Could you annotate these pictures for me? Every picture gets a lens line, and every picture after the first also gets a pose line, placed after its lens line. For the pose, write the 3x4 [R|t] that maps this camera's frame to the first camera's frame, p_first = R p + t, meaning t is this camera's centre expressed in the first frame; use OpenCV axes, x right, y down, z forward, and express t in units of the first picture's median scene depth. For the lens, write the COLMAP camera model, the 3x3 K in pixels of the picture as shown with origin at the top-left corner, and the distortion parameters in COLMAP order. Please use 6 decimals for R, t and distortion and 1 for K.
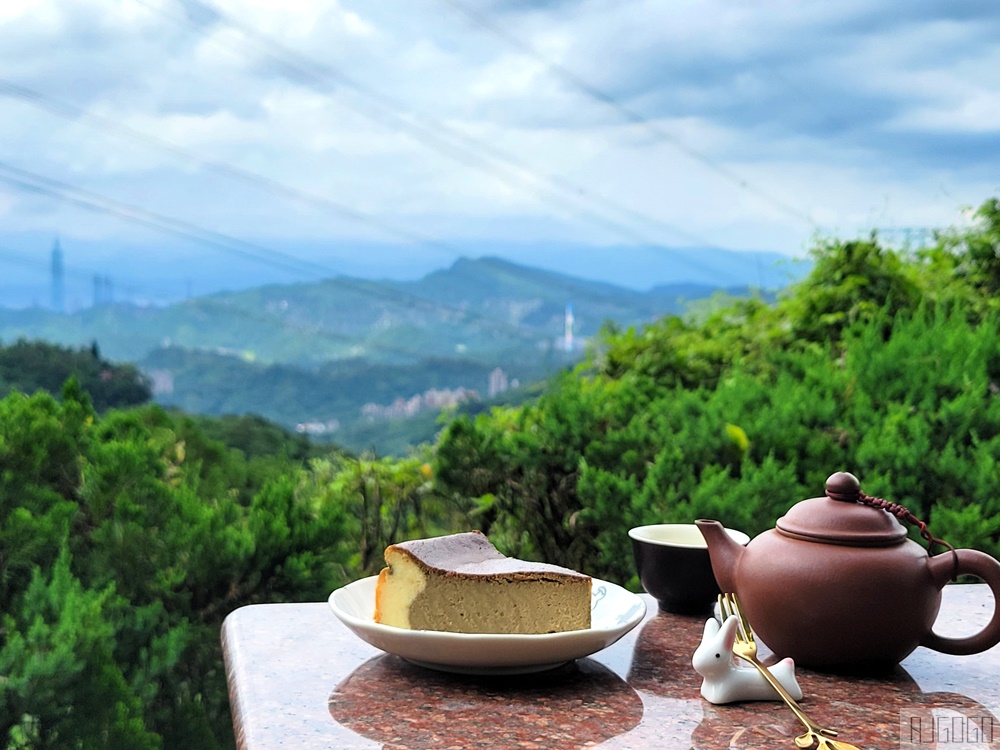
lens RADIAL K [[1404.4, 0, 500.0], [0, 1404.4, 375.0], [0, 0, 1]] dist [-0.022714, -0.011243]
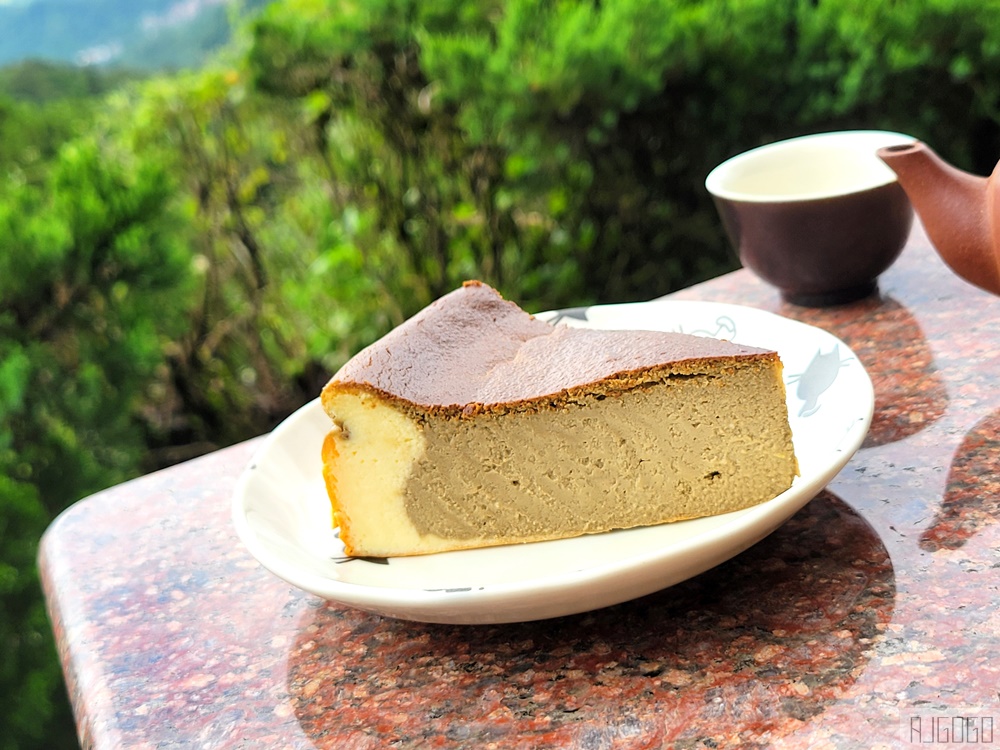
lens RADIAL K [[1404.4, 0, 500.0], [0, 1404.4, 375.0], [0, 0, 1]] dist [-0.022714, -0.011243]
pose [[0.960949, -0.265924, 0.076563, -0.058406], [0.229726, 0.920852, 0.315052, -0.015576], [-0.154283, -0.285161, 0.945981, 0.549412]]
